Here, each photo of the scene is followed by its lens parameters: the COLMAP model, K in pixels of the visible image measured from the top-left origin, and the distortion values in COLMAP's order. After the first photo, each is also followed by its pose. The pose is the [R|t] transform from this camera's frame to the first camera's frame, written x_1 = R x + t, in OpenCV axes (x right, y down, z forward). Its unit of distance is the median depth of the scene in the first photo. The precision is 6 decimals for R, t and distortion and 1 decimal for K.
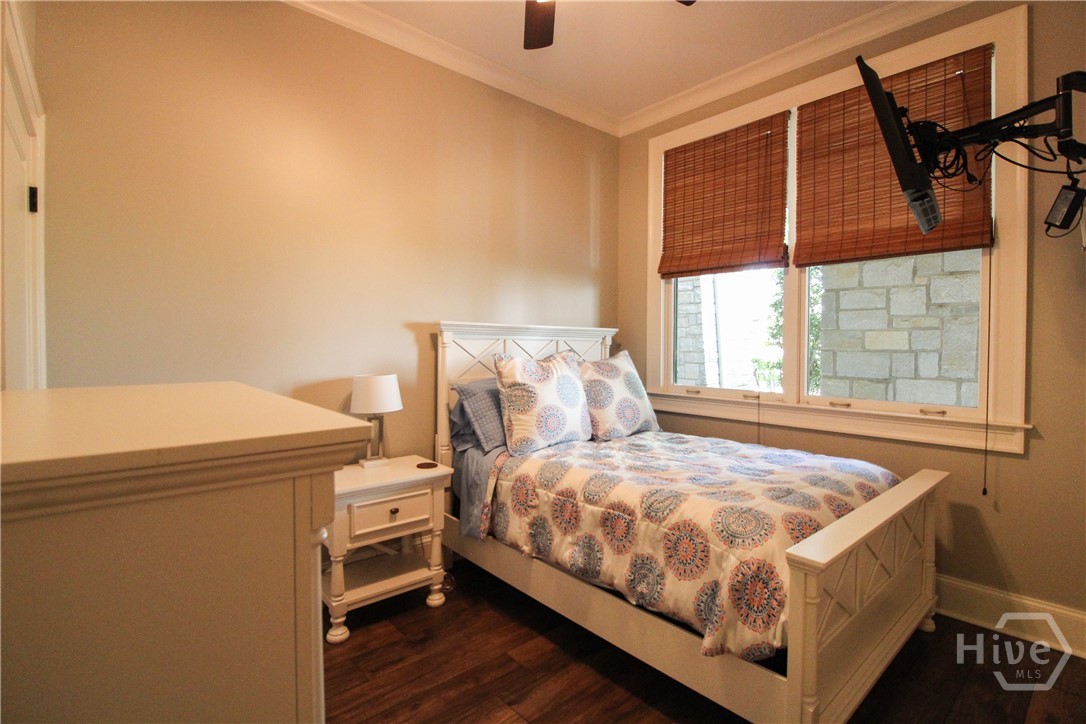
lens RADIAL K [[500.9, 0, 539.8], [0, 500.9, 359.4], [0, 0, 1]] dist [-0.011820, -0.004314]
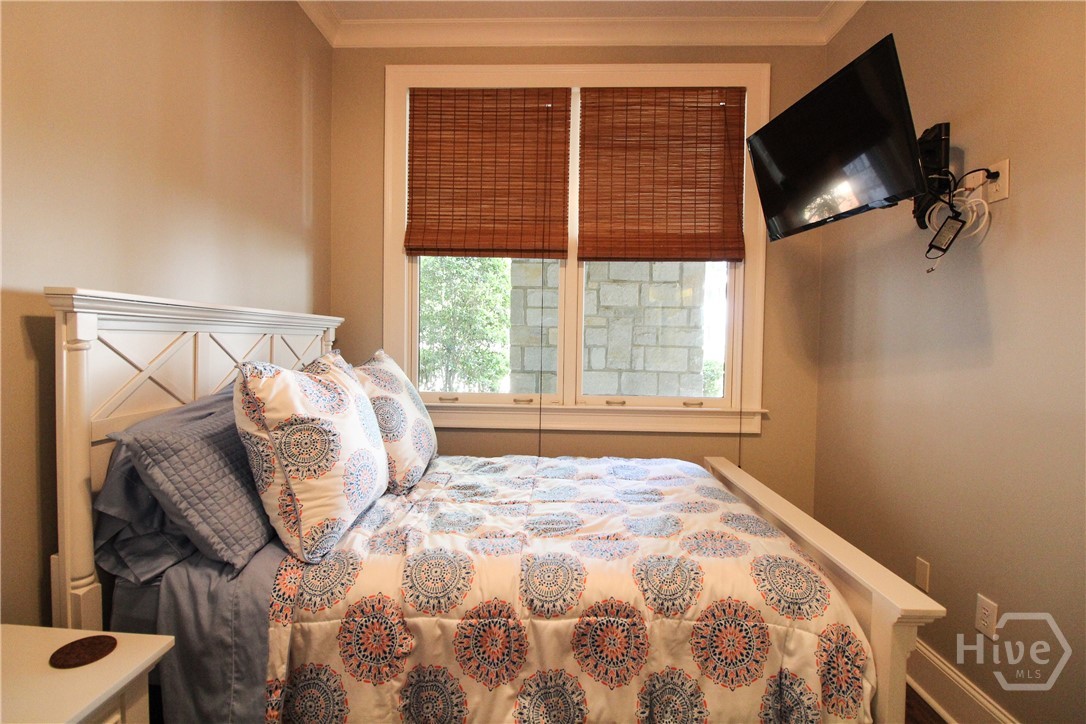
lens RADIAL K [[500.9, 0, 546.4], [0, 500.9, 357.6], [0, 0, 1]] dist [-0.011820, -0.004314]
pose [[0.679239, -0.022073, 0.733586, -0.228939], [0.011551, 0.999745, 0.019386, -0.021541], [-0.733827, -0.004694, 0.679321, 0.420972]]
